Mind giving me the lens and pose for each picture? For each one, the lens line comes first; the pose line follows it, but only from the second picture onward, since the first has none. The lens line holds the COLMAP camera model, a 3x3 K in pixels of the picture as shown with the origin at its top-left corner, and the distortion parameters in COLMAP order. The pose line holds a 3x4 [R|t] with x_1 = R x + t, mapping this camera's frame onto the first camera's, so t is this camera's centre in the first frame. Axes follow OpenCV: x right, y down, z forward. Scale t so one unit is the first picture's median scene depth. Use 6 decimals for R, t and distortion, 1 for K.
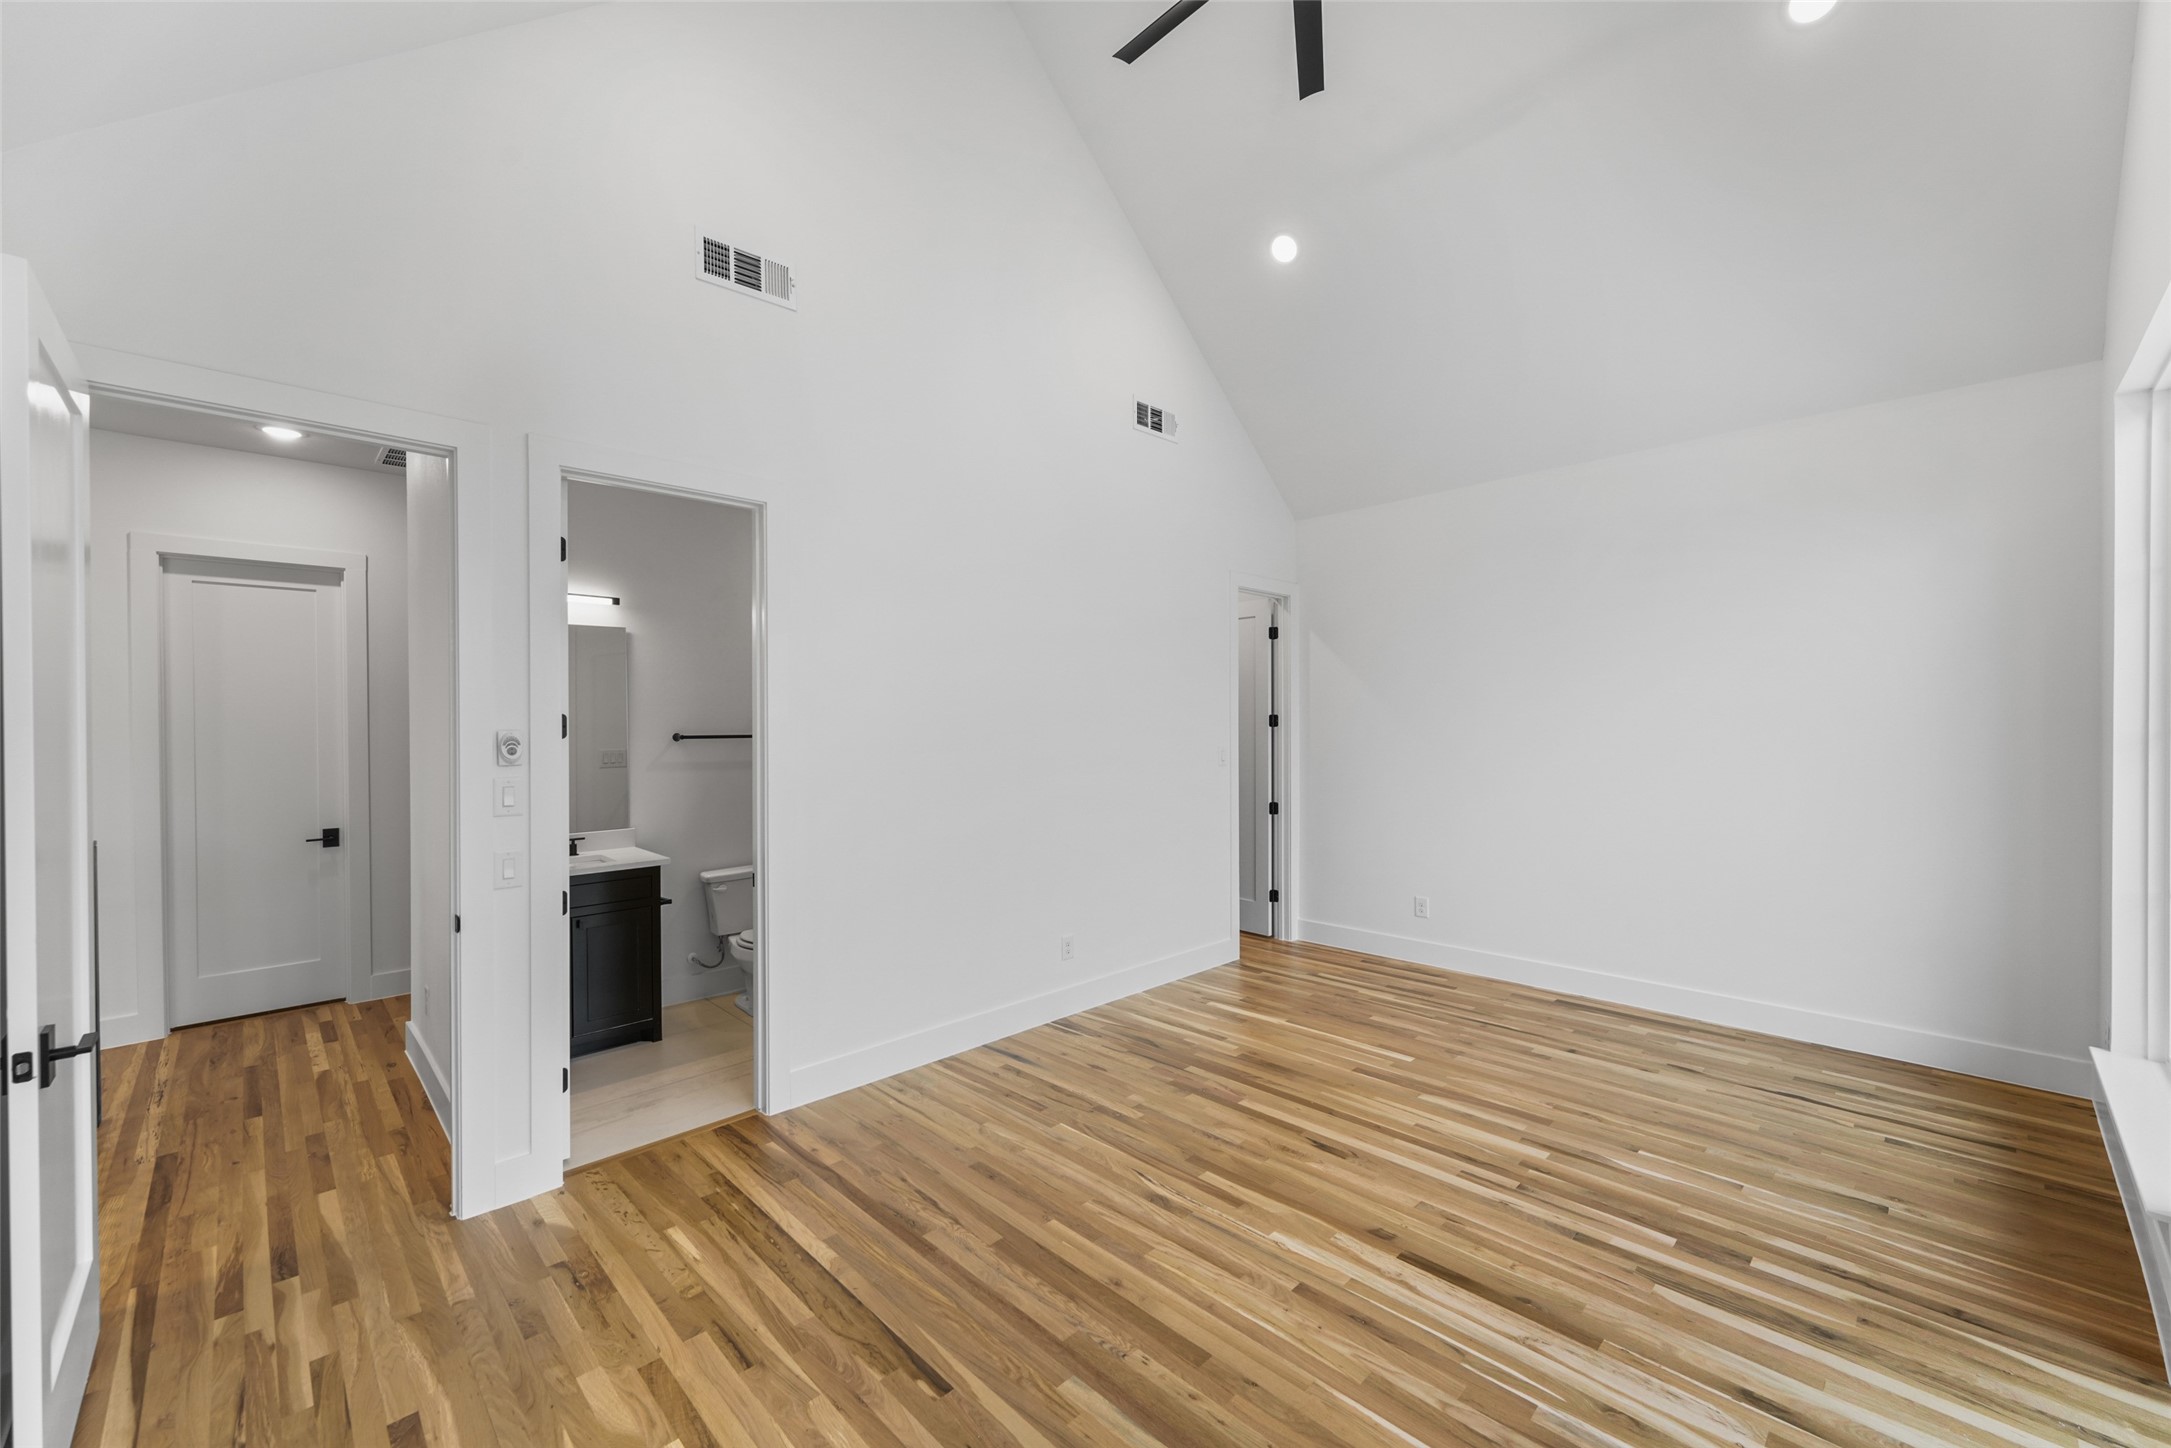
lens RADIAL K [[863.7, 0, 1074.7], [0, 863.7, 723.6], [0, 0, 1]] dist [-0.001483, -0.000637]
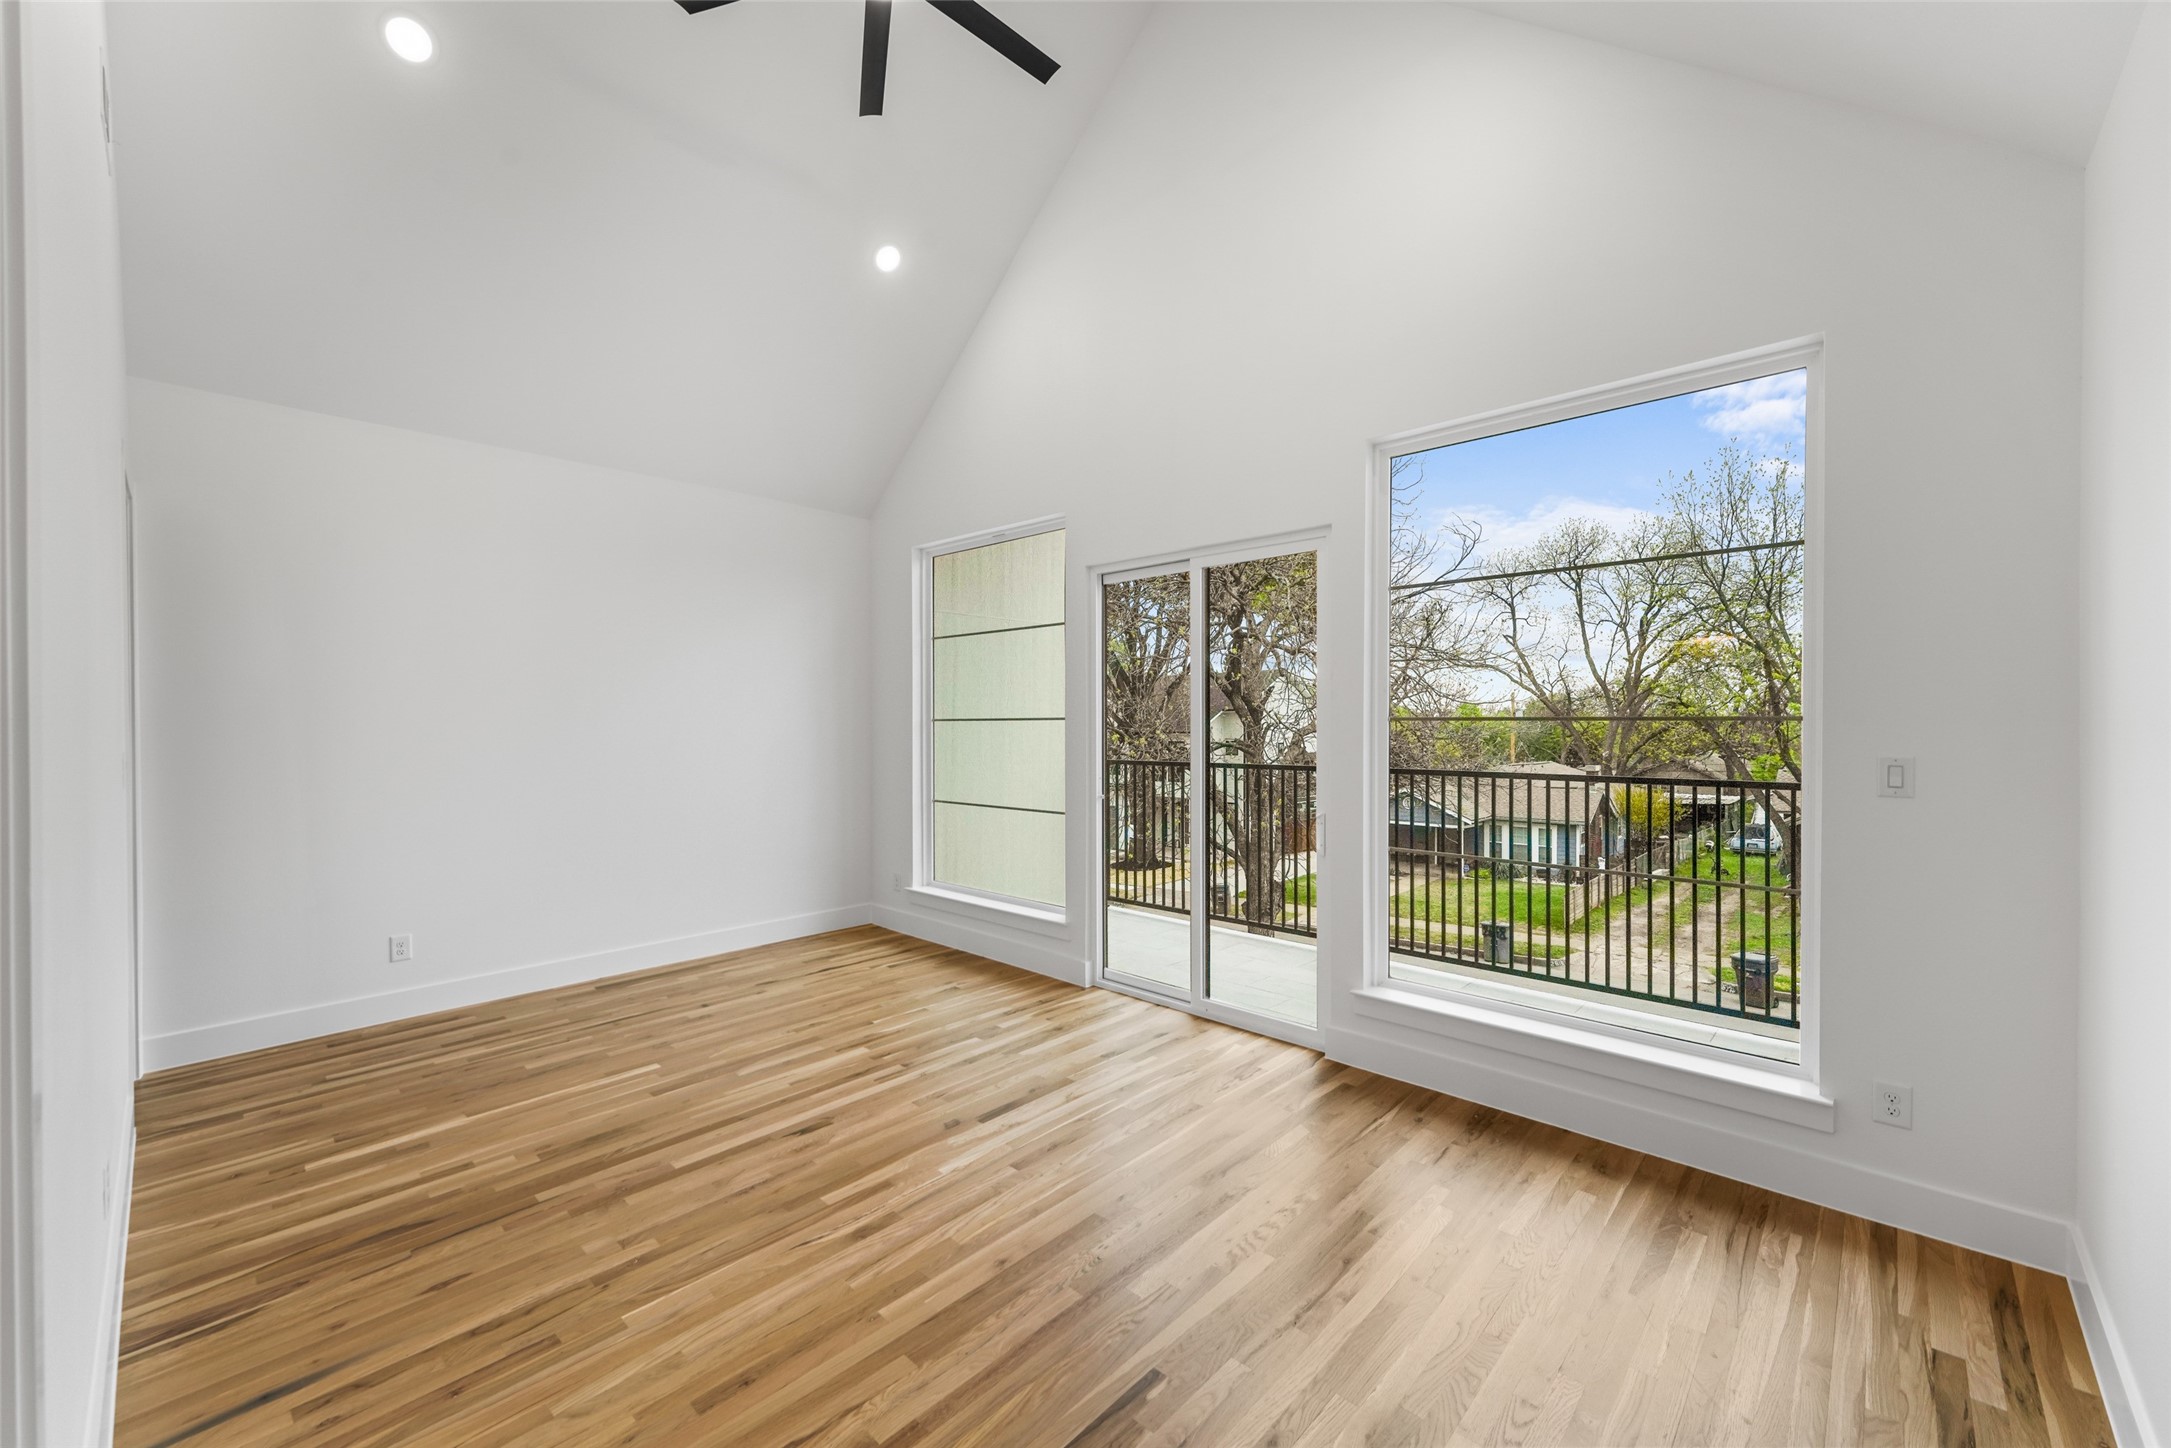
lens RADIAL K [[863.7, 0, 1074.7], [0, 863.7, 723.6], [0, 0, 1]] dist [-0.001483, -0.000637]
pose [[-0.049260, -0.002591, 0.998783, -0.660672], [0.008565, 0.999959, 0.003016, 0.016115], [-0.998749, 0.008703, -0.049235, 0.666495]]
